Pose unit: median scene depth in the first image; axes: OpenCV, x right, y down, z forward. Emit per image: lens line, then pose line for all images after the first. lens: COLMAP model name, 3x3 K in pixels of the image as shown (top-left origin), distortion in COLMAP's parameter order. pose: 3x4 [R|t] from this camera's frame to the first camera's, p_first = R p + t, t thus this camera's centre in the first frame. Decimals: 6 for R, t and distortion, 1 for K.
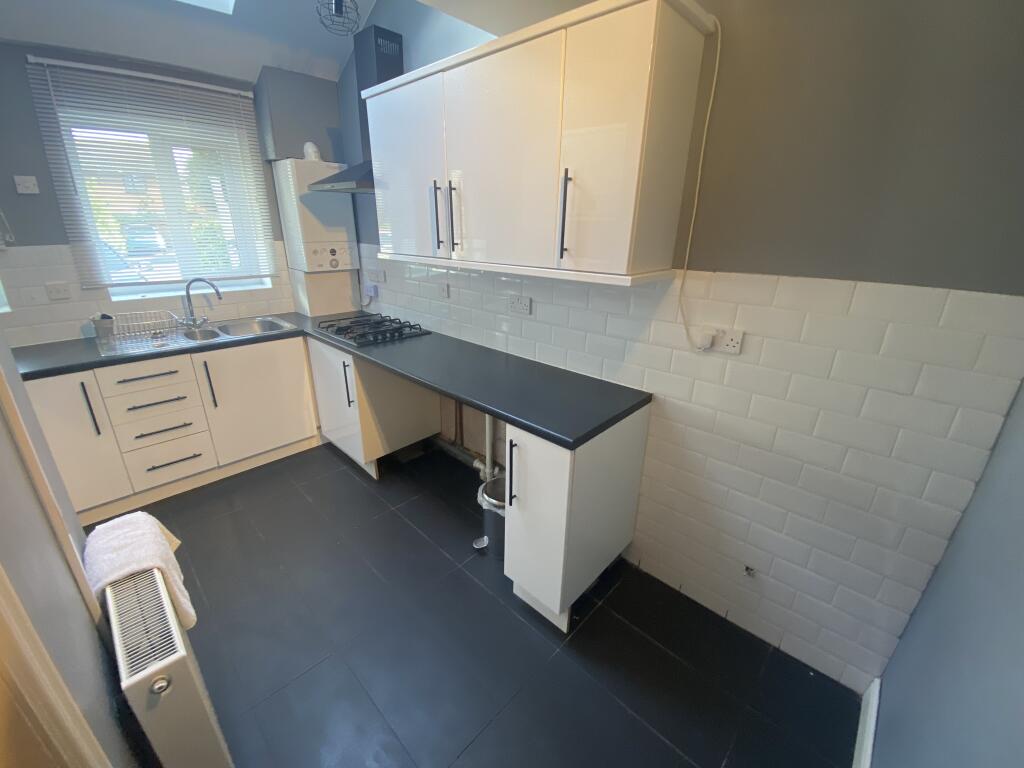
lens RADIAL K [[419.0, 0, 512.0], [0, 419.0, 384.0], [0, 0, 1]] dist [-0.000015, -0.014462]
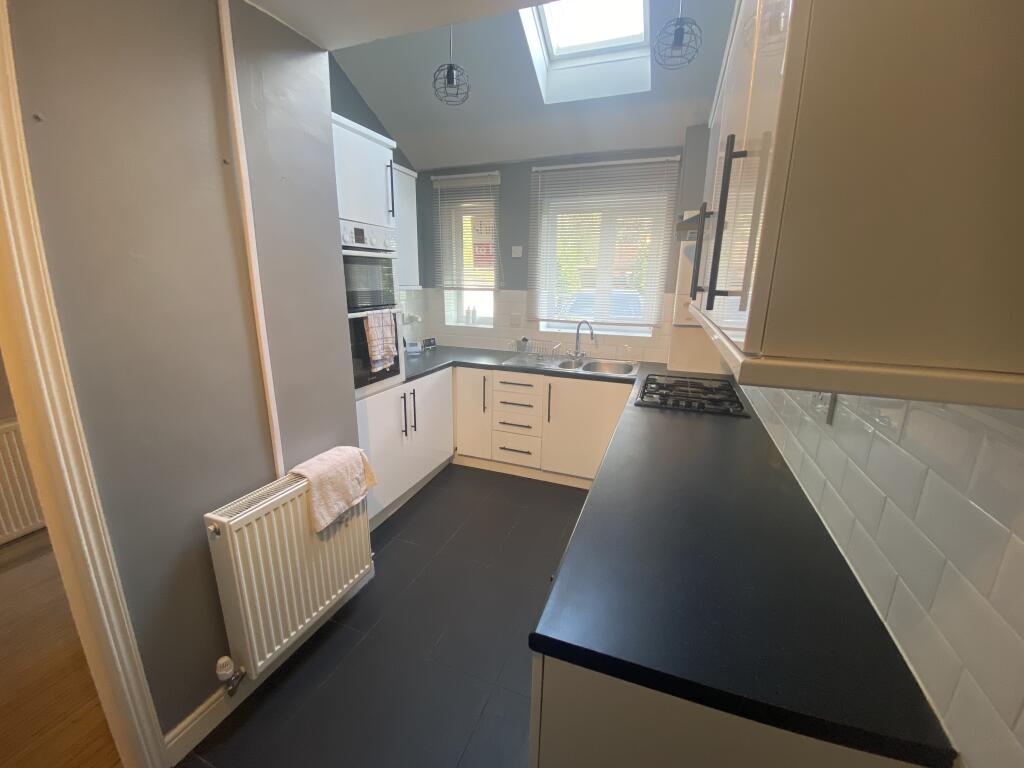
lens RADIAL K [[411.2, 0, 516.7], [0, 411.2, 380.1], [0, 0, 1]] dist [0.062083, -0.000027]
pose [[0.390927, 0.199349, -0.898575, 0.329560], [-0.332521, 0.940917, 0.064079, -0.110569], [0.858258, 0.273744, 0.434117, 0.381242]]
